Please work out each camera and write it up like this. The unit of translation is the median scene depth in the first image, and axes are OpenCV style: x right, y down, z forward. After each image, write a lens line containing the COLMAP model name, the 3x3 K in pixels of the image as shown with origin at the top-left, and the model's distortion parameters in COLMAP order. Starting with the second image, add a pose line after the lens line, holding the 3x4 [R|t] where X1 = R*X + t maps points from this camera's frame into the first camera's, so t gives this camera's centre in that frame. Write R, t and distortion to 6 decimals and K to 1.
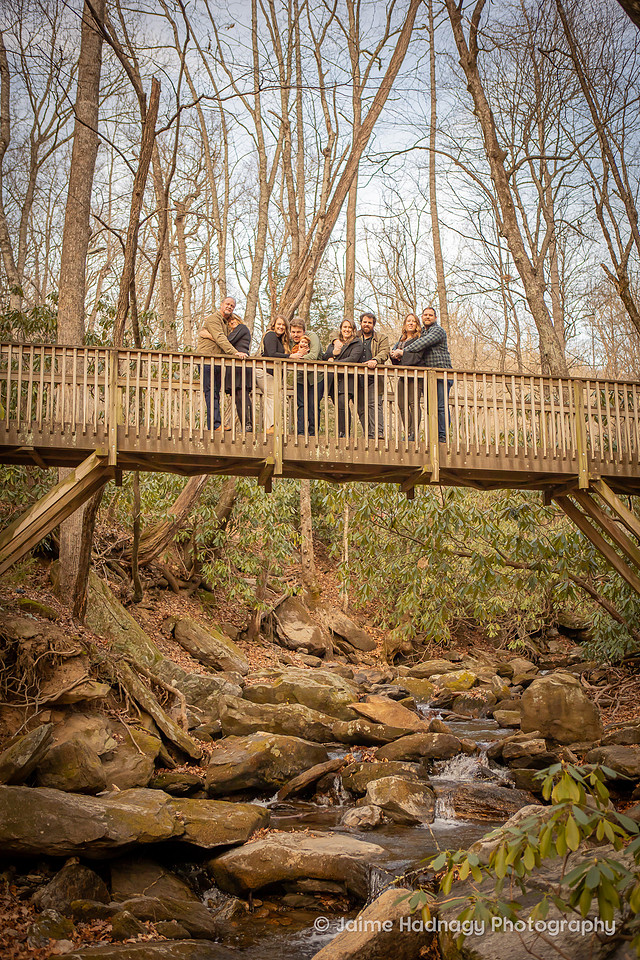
lens RADIAL K [[1004.9, 0, 320.0], [0, 1004.9, 480.0], [0, 0, 1]] dist [-0.051641, 0.010316]
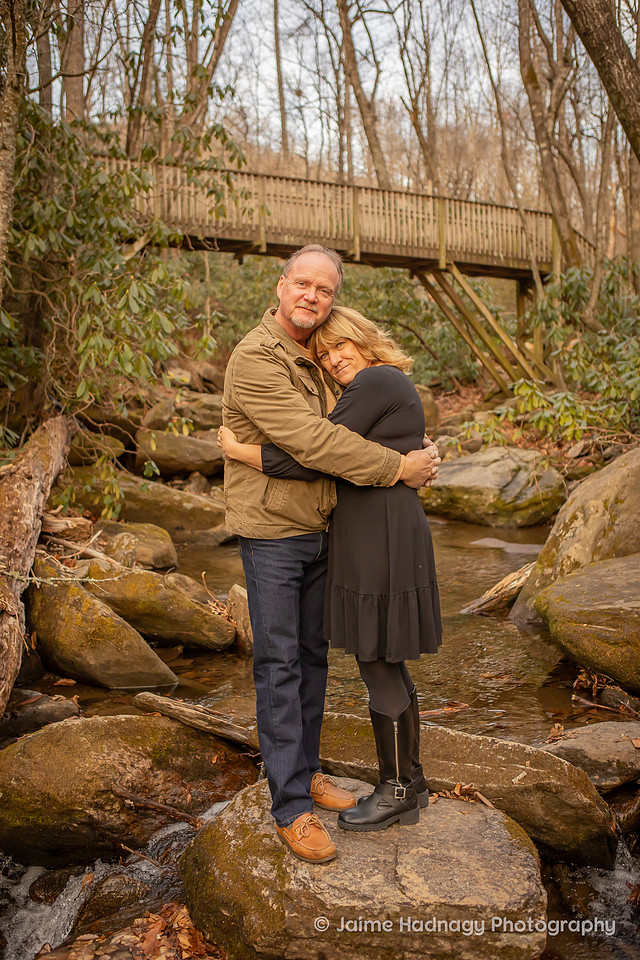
lens RADIAL K [[890.7, 0, 310.2], [0, 890.7, 483.3], [0, 0, 1]] dist [-0.078986, 0.099880]
pose [[0.966707, -0.028661, 0.254277, -0.308203], [-0.032458, 0.971947, 0.232950, 0.018964], [-0.253820, -0.233448, 0.938657, -0.355922]]
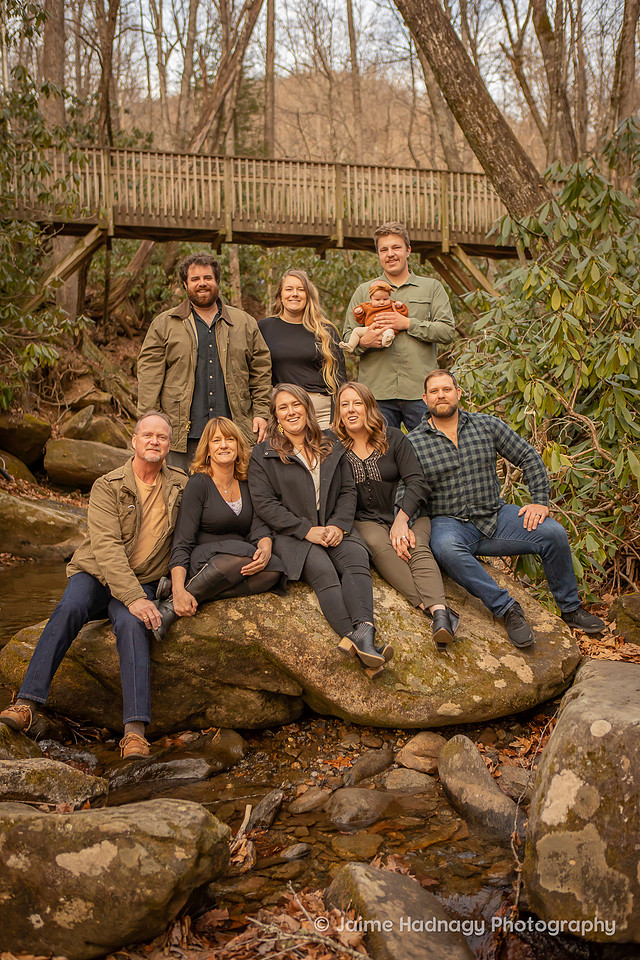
lens RADIAL K [[1047.1, 0, 320.0], [0, 1047.1, 480.0], [0, 0, 1]] dist [-0.033932, 0.014803]
pose [[0.996676, -0.016762, 0.079720, -0.034524], [-0.001631, 0.974299, 0.225251, -0.009839], [-0.081446, -0.224632, 0.971034, -0.476351]]
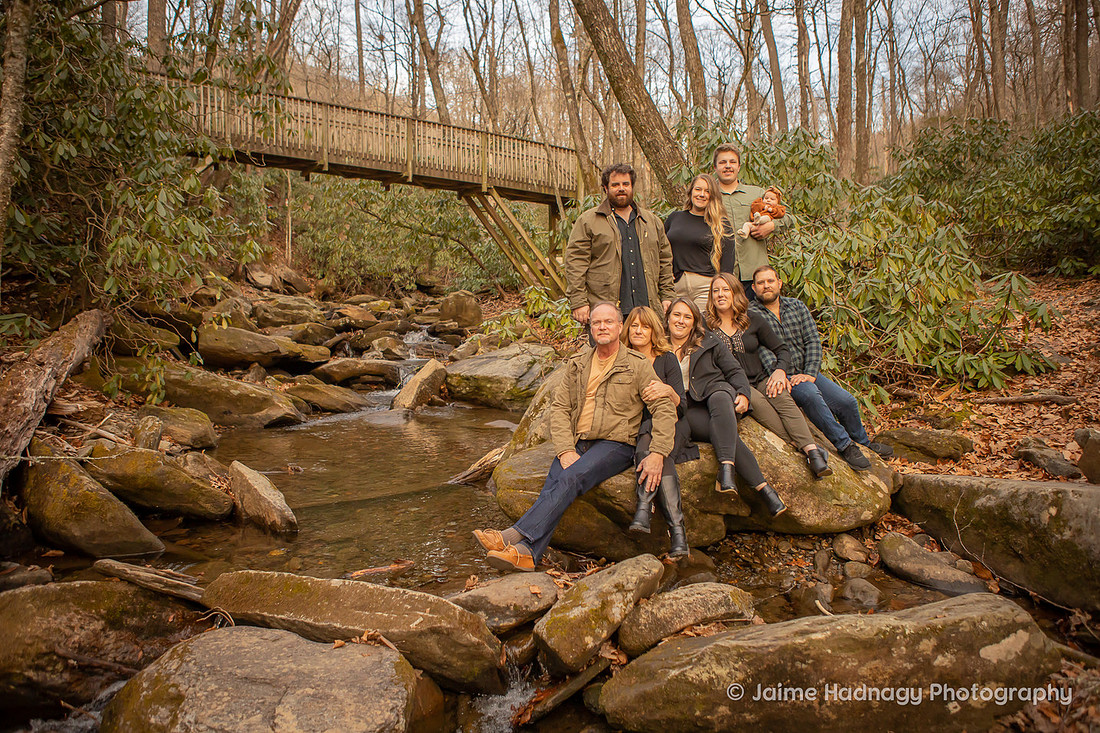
lens RADIAL K [[760.9, 0, 550.0], [0, 760.9, 366.5], [0, 0, 1]] dist [-0.104647, 0.070916]
pose [[0.896636, -0.020037, 0.442315, -0.260007], [-0.081734, 0.974317, 0.209825, 0.019607], [-0.435159, -0.224289, 0.871970, -0.369242]]
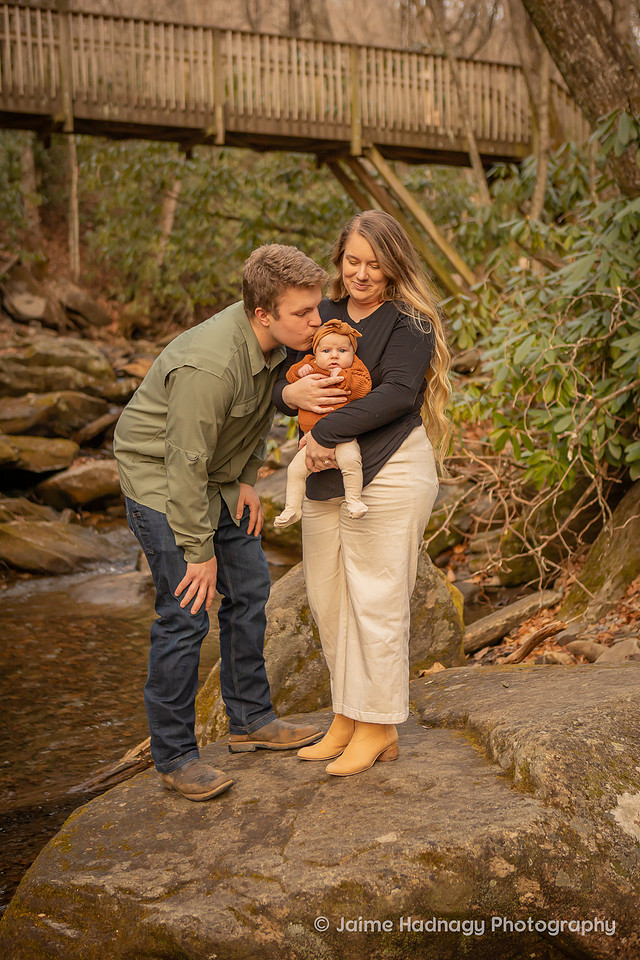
lens RADIAL K [[1248.6, 0, 320.0], [0, 1248.6, 480.0], [0, 0, 1]] dist [0.008808, 0.018425]
pose [[0.965045, -0.038444, 0.259250, -0.128801], [-0.033103, 0.963382, 0.266081, -0.010305], [-0.259986, -0.265362, 0.928434, -0.308245]]
